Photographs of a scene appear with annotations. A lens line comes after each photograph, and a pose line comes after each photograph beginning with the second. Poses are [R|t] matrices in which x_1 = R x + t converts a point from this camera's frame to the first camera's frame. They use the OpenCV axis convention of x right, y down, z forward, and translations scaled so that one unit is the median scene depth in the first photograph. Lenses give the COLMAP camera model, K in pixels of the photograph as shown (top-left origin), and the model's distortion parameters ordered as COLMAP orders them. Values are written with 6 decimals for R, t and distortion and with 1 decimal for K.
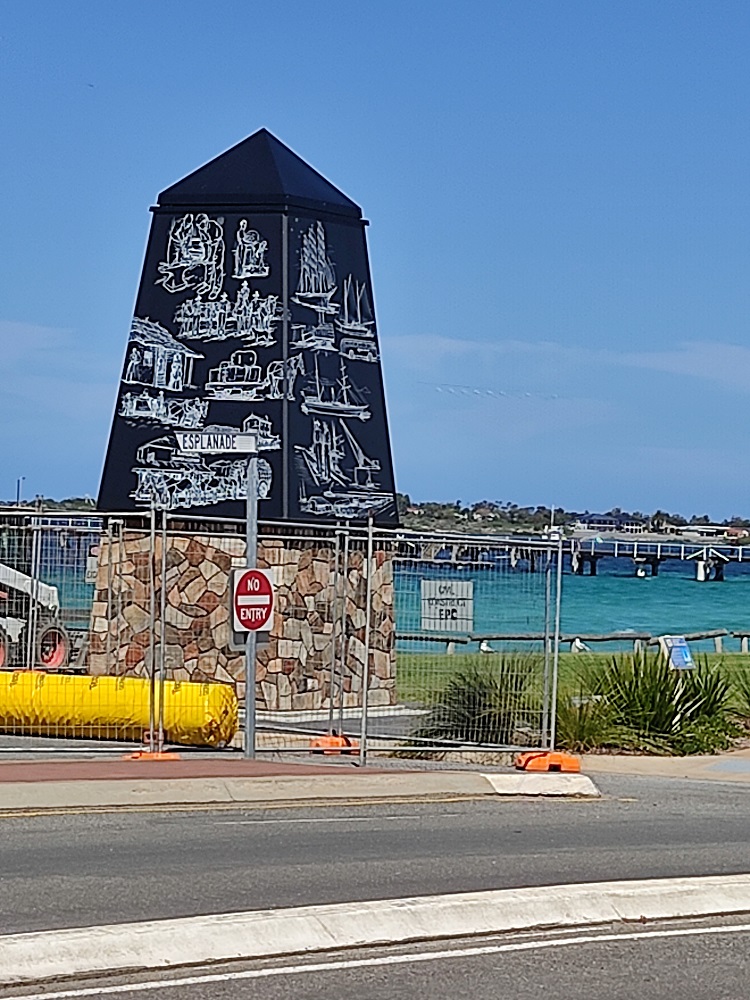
lens RADIAL K [[3392.8, 0, 375.0], [0, 3392.8, 500.0], [0, 0, 1]] dist [0.346830, -1.320898]
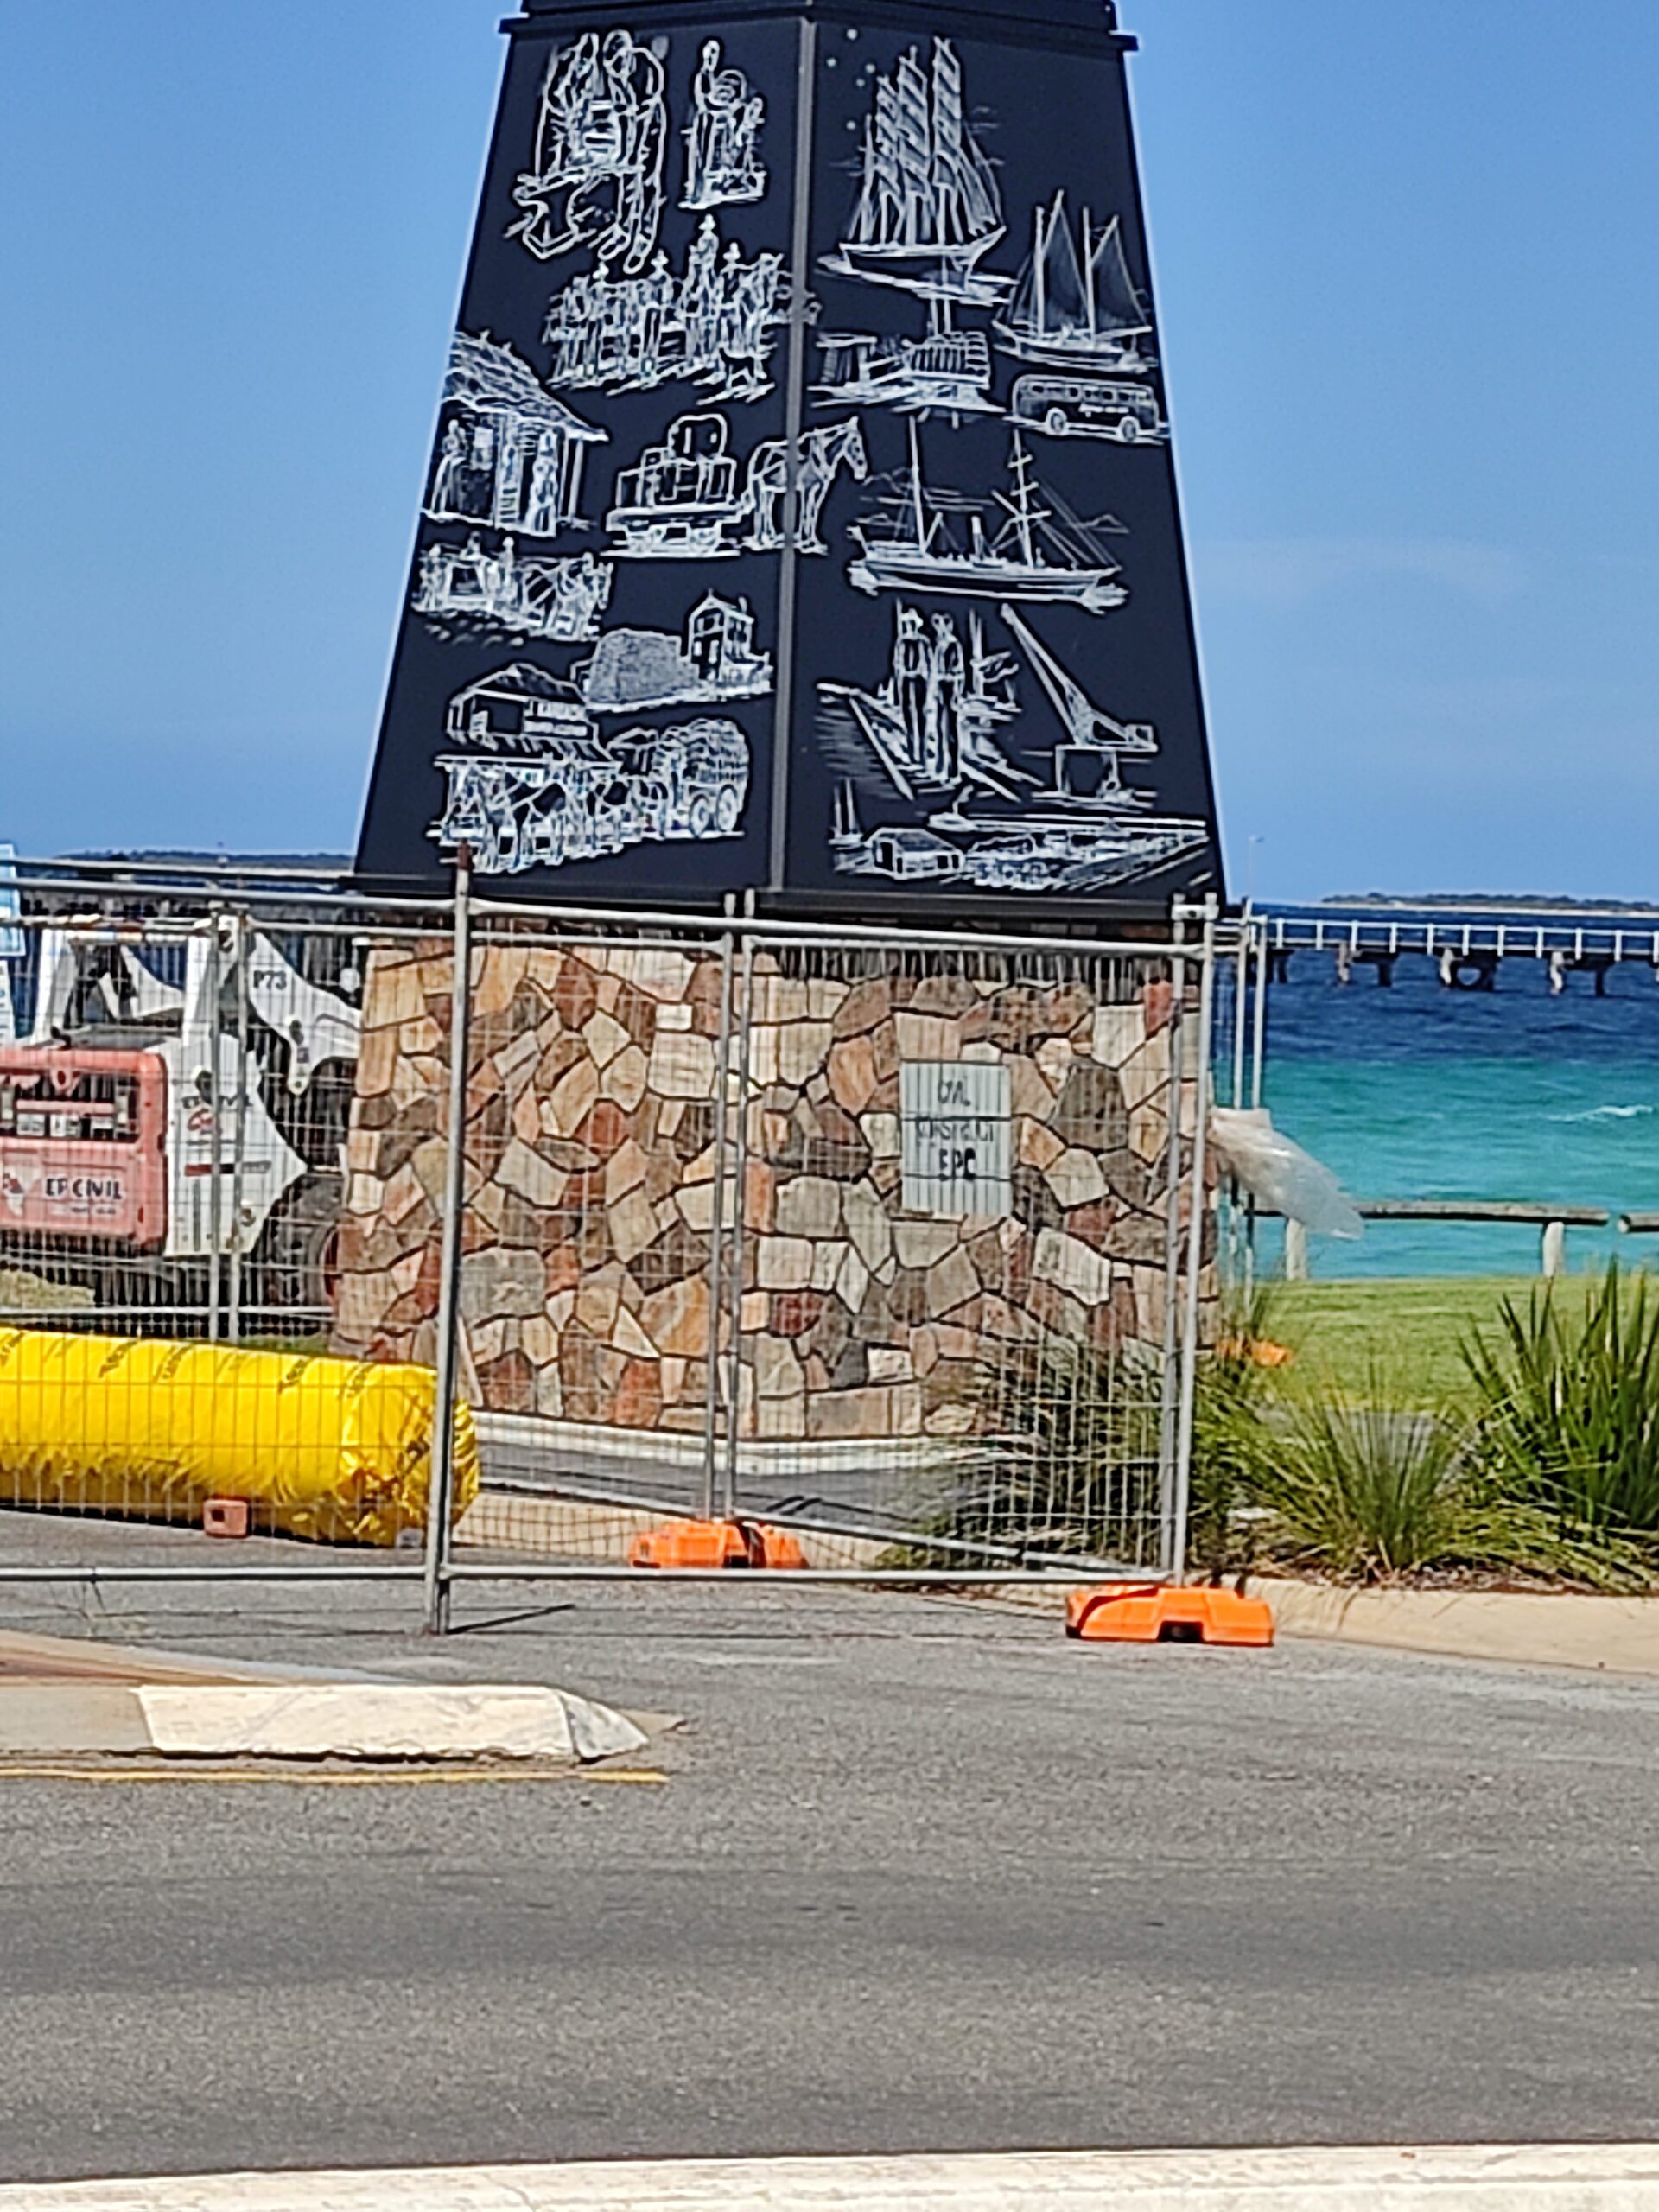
lens RADIAL K [[7505.0, 0, 829.5], [0, 7505.0, 1106.0], [0, 0, 1]] dist [0.346830, -1.320898]
pose [[0.958806, -0.002165, -0.284053, 0.194072], [0.009326, 0.999672, 0.023859, 0.008965], [0.283908, -0.025525, 0.958512, 0.254124]]
